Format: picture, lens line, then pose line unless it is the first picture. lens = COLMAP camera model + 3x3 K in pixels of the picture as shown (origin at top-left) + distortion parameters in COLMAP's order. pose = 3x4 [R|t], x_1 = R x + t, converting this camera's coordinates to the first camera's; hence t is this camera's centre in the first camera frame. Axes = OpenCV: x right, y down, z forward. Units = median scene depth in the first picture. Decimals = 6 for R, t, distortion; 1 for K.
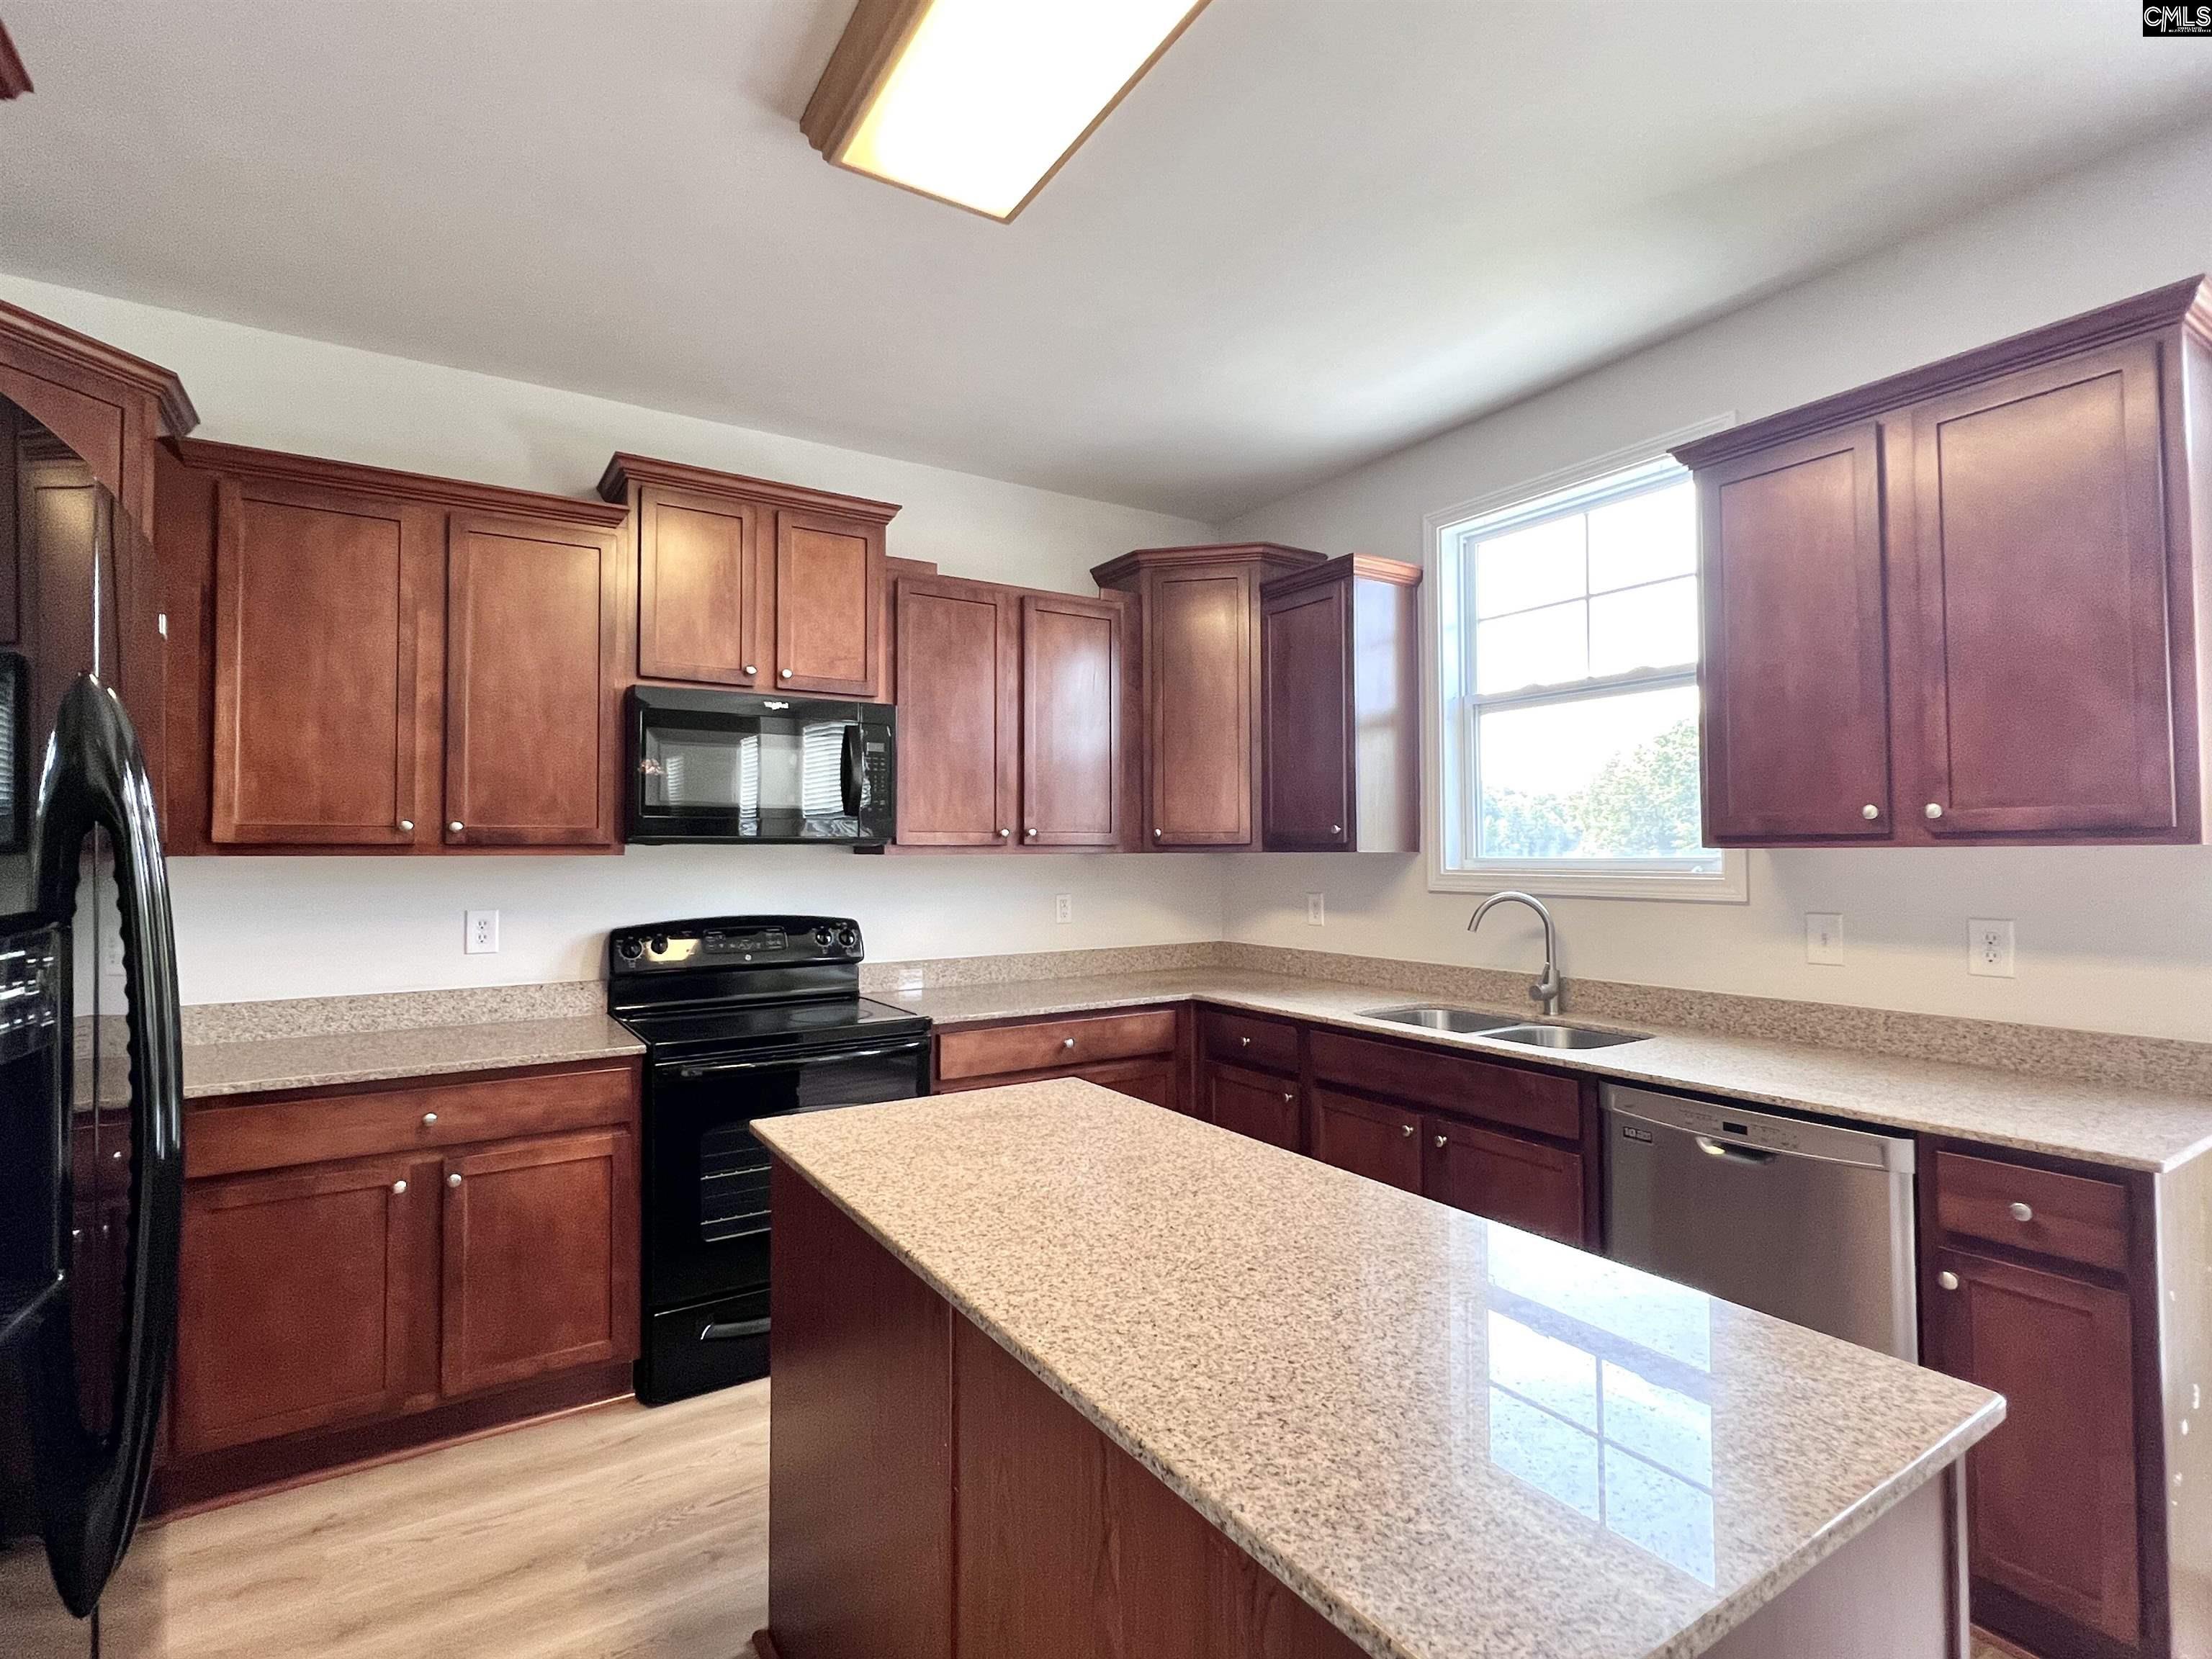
lens RADIAL K [[1044.8, 0, 1105.6], [0, 1044.8, 831.7], [0, 0, 1]] dist [-0.000156, -0.000055]
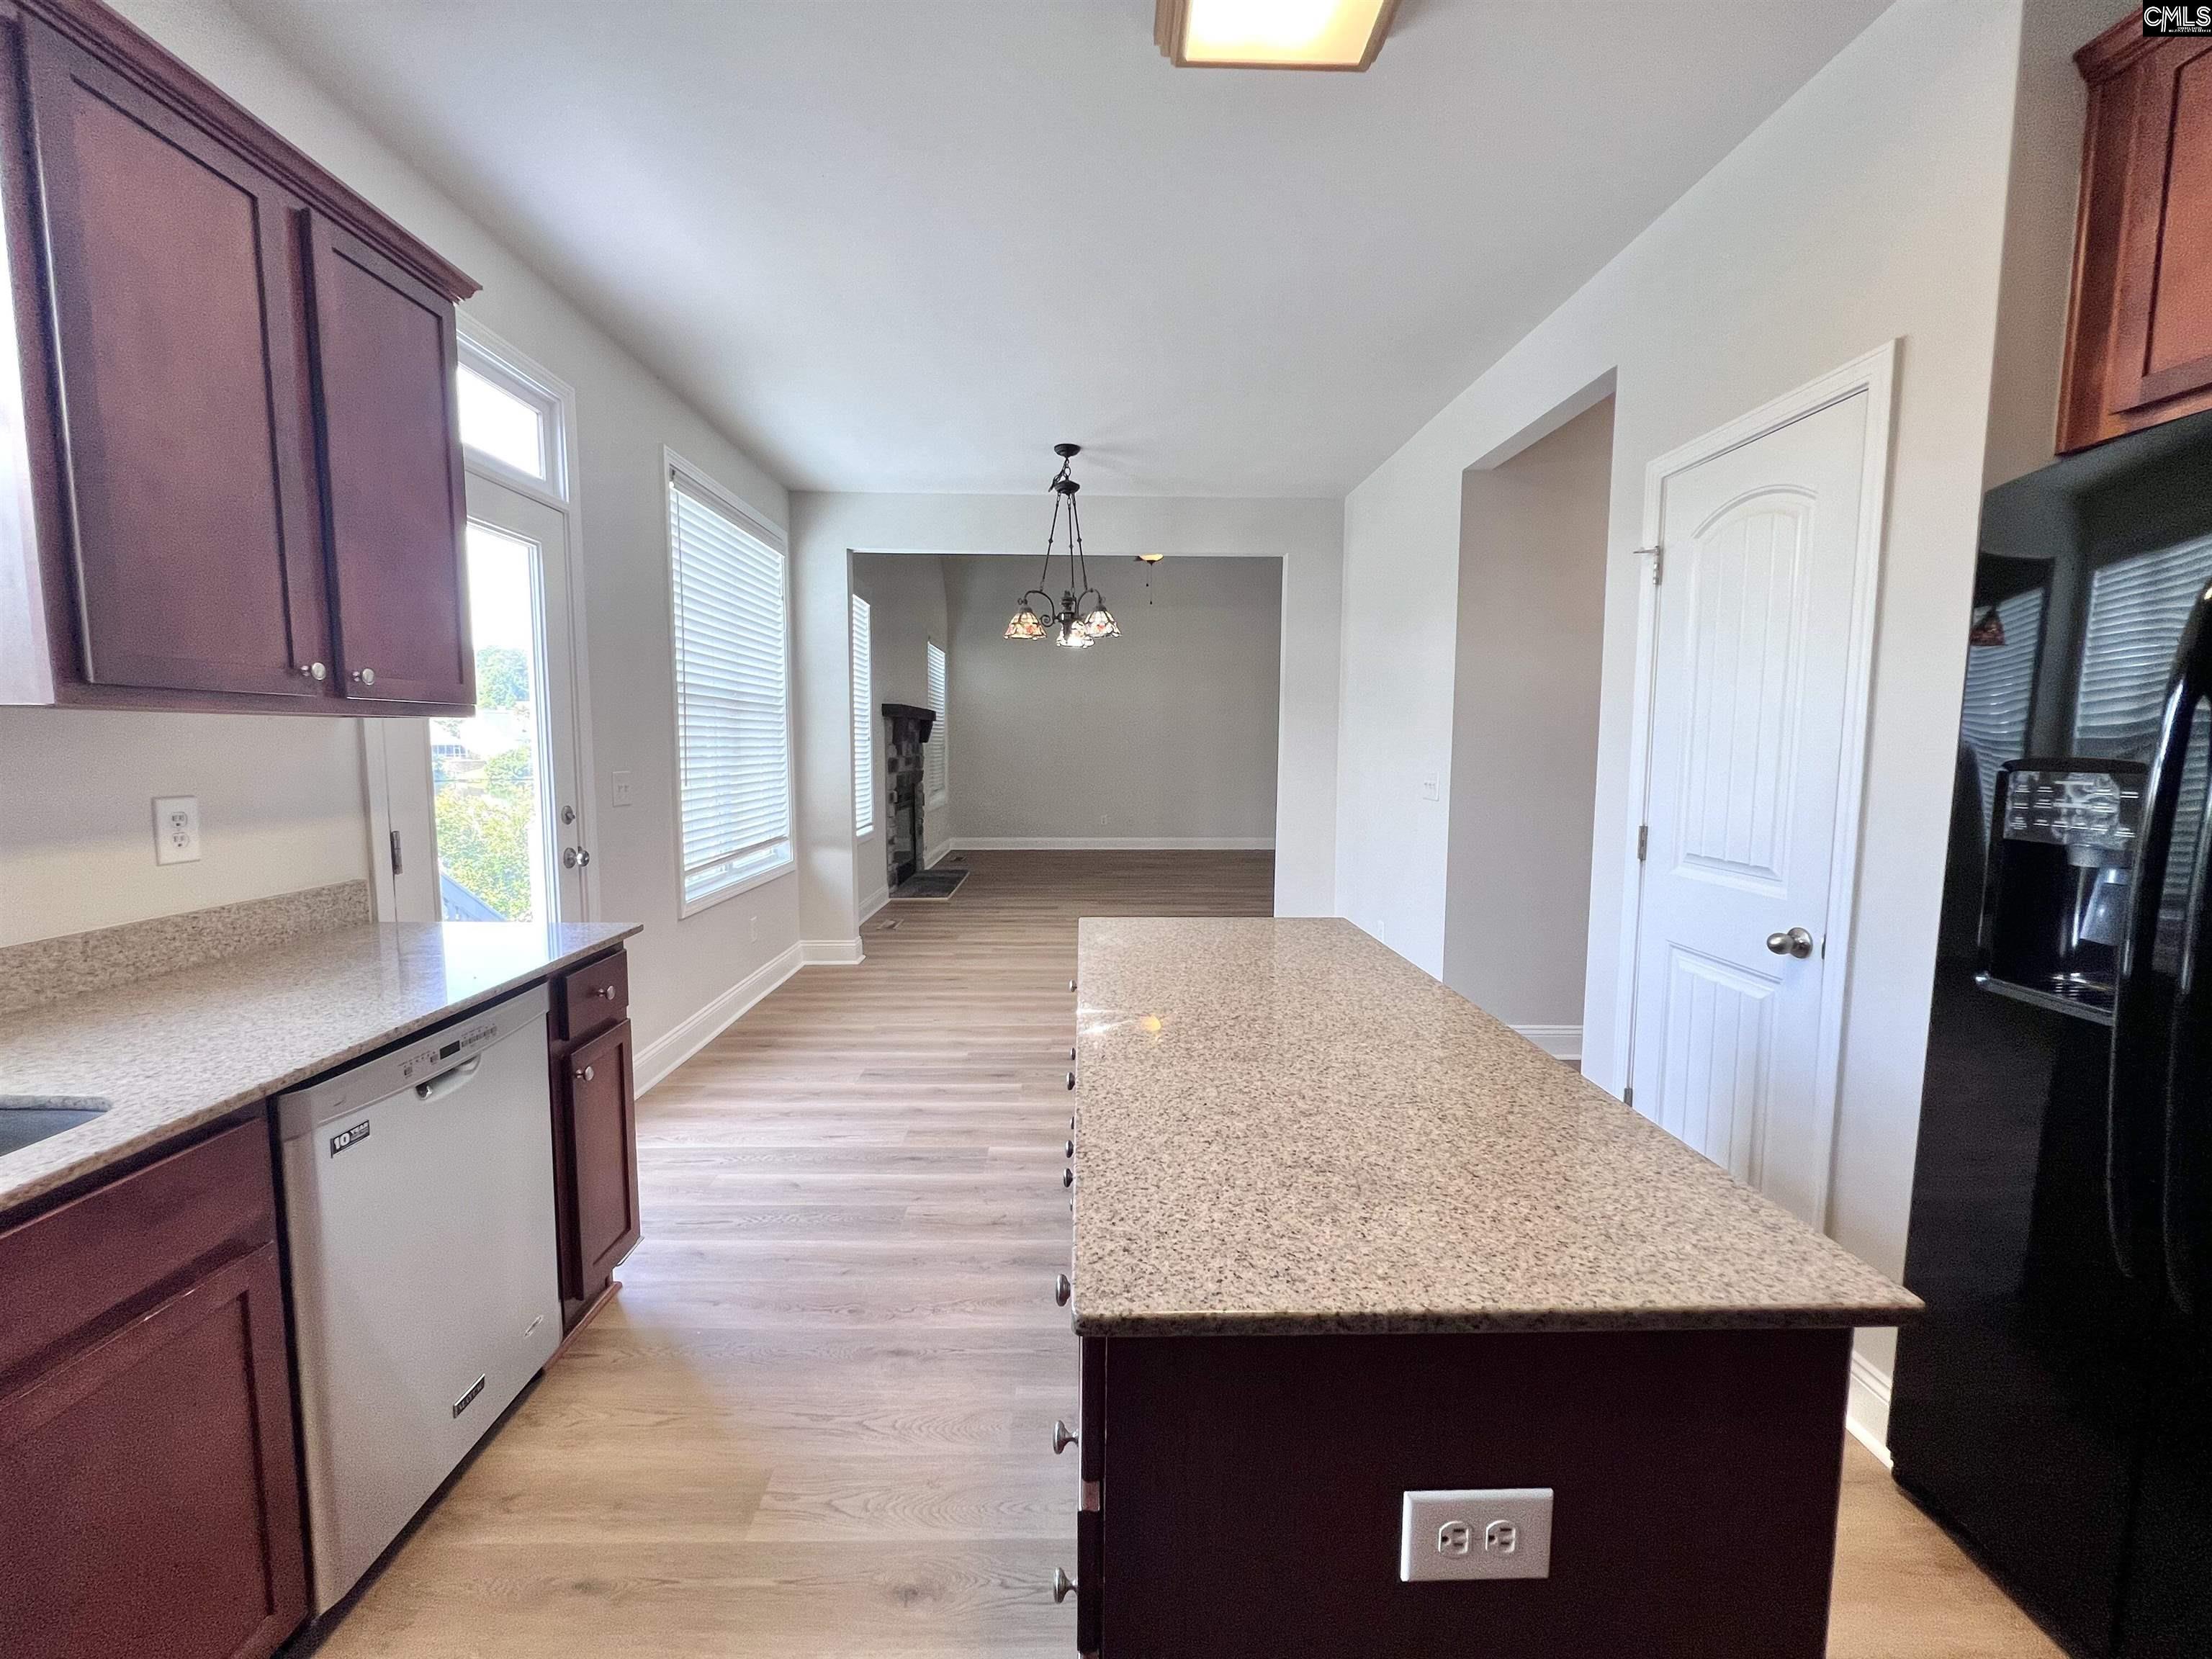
lens RADIAL K [[888.3, 0, 1112.1], [0, 888.3, 824.0], [0, 0, 1]] dist [-0.000992, 0.000014]
pose [[-0.854612, -0.049439, 0.516908, -0.271336], [-0.014856, 0.997378, 0.070832, 0.062895], [-0.519054, 0.052855, -0.853105, 1.761513]]
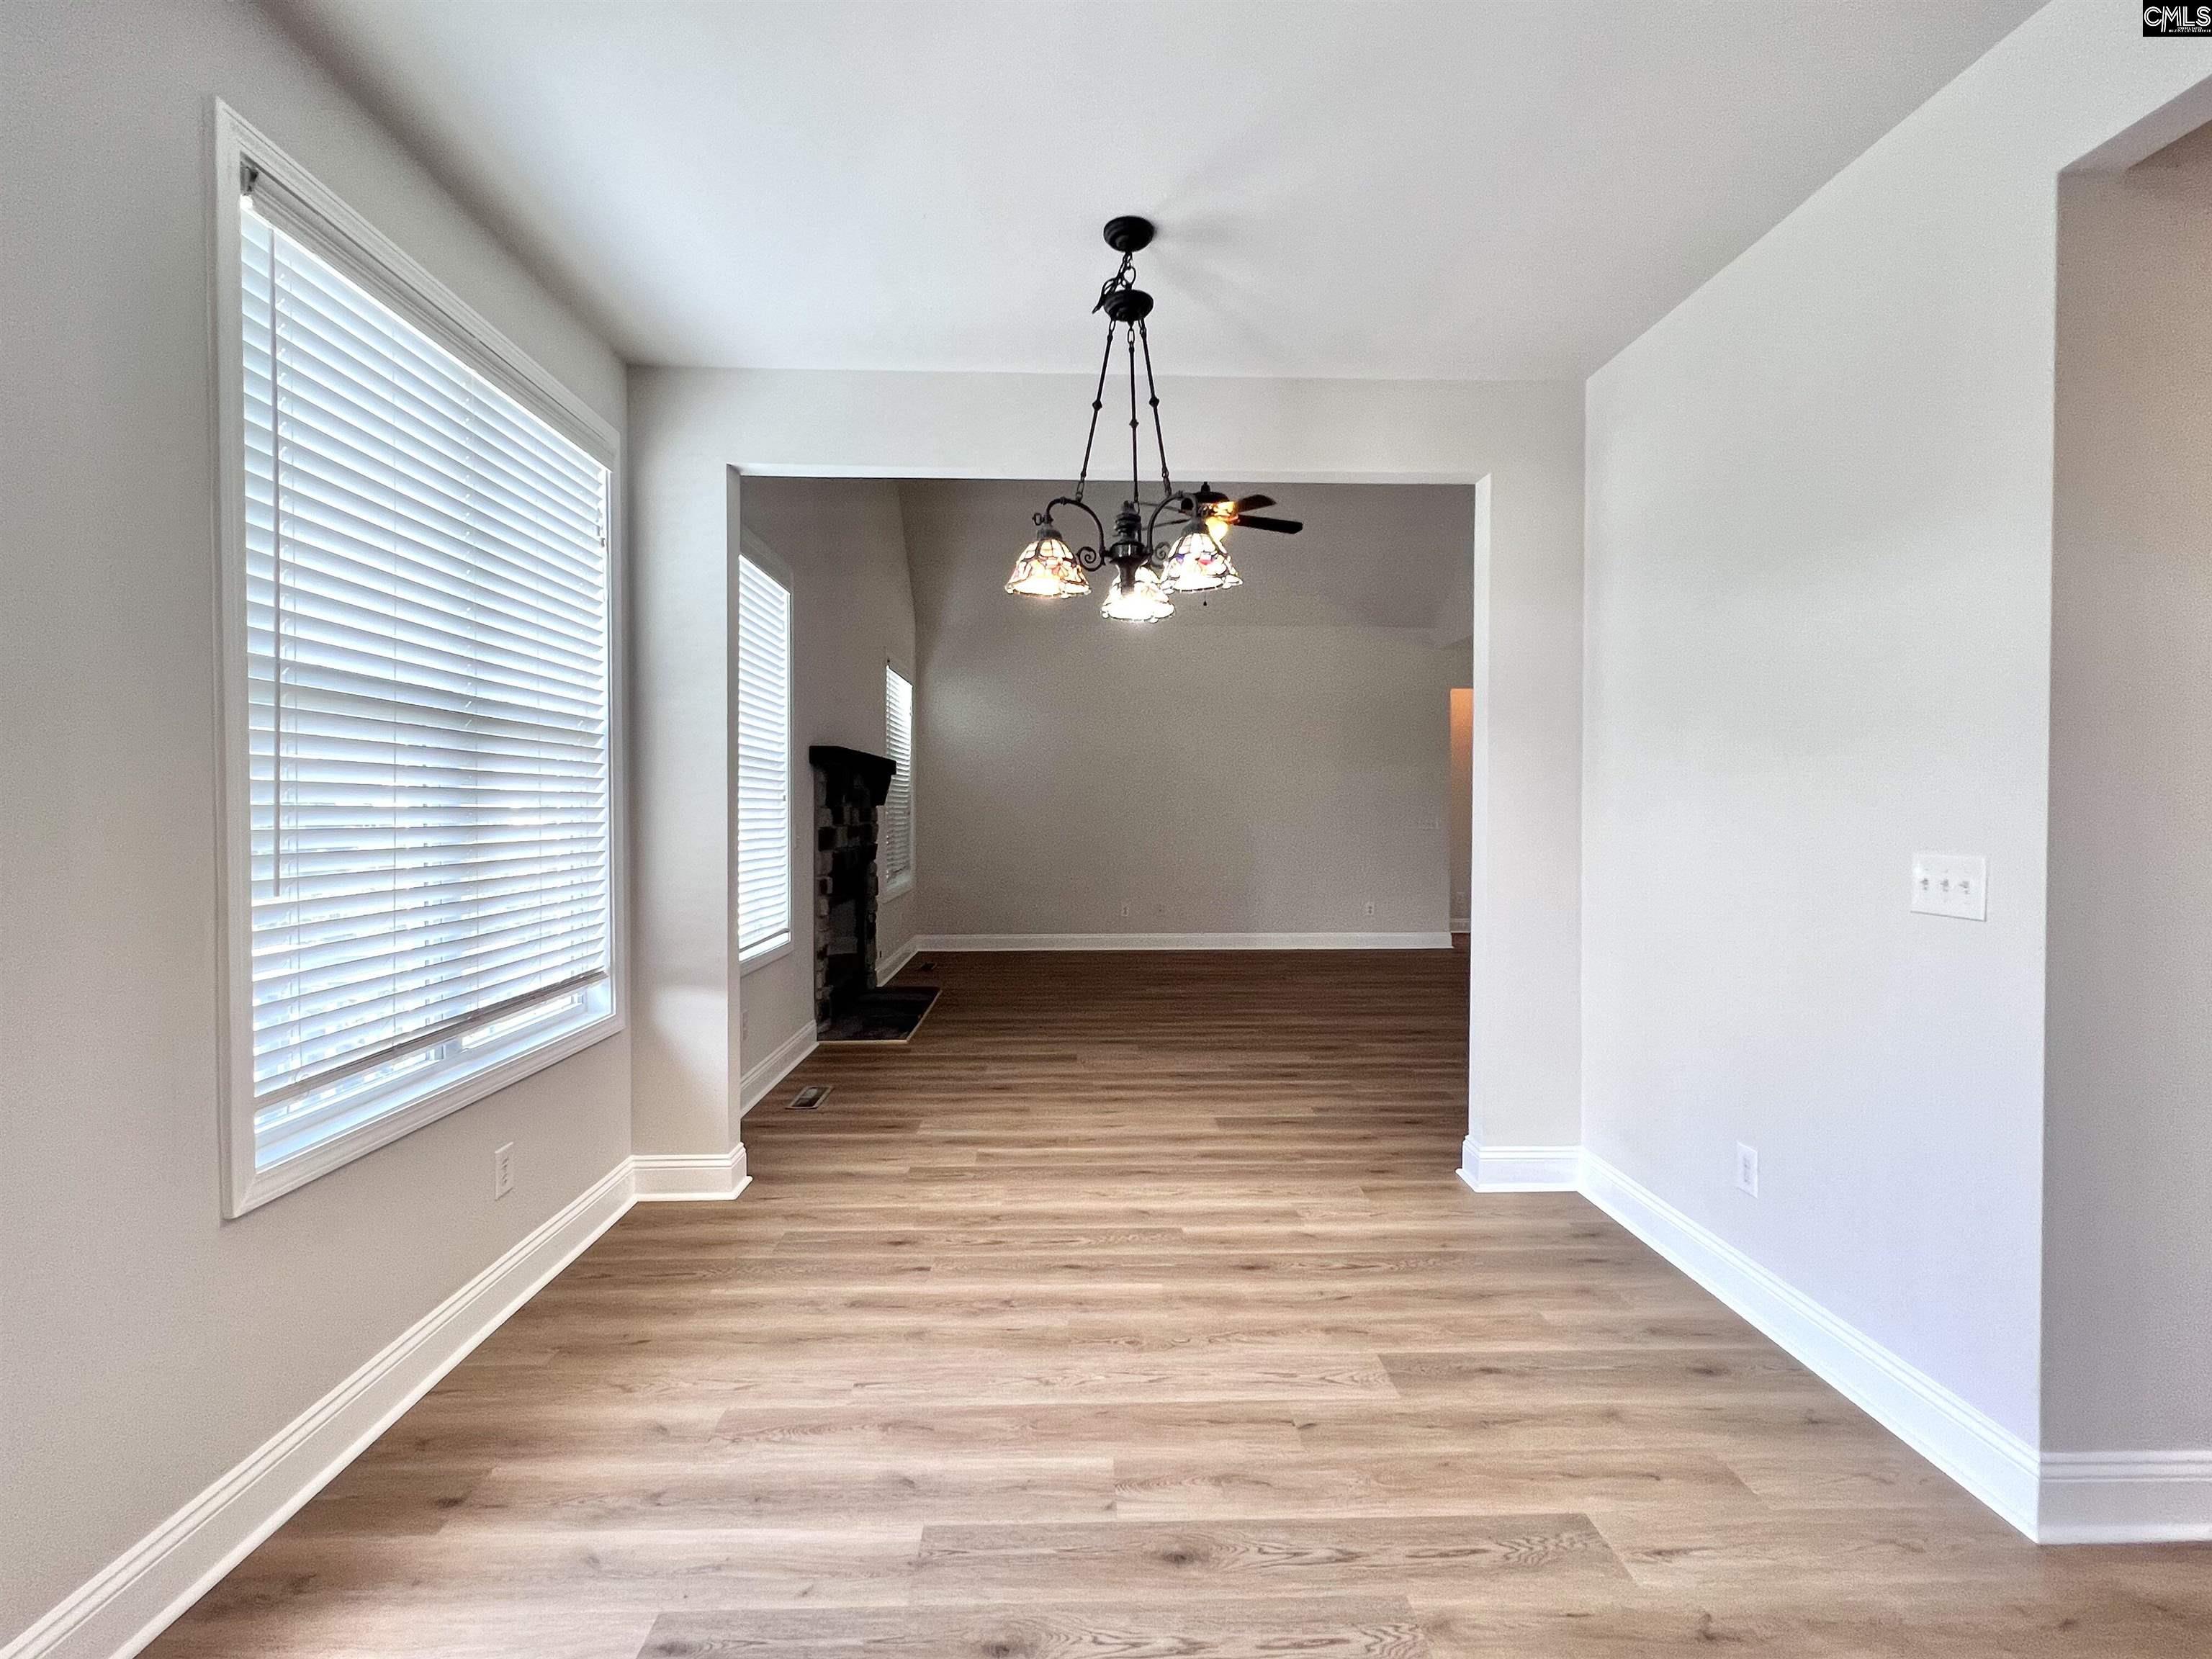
lens RADIAL K [[975.5, 0, 1100.9], [0, 975.5, 821.5], [0, 0, 1]] dist [-0.000595, 0.000978]
pose [[-0.853544, -0.005965, 0.520987, -0.019317], [-0.011324, 0.999911, -0.007104, 0.061066], [-0.520898, -0.011963, -0.853535, 1.456313]]
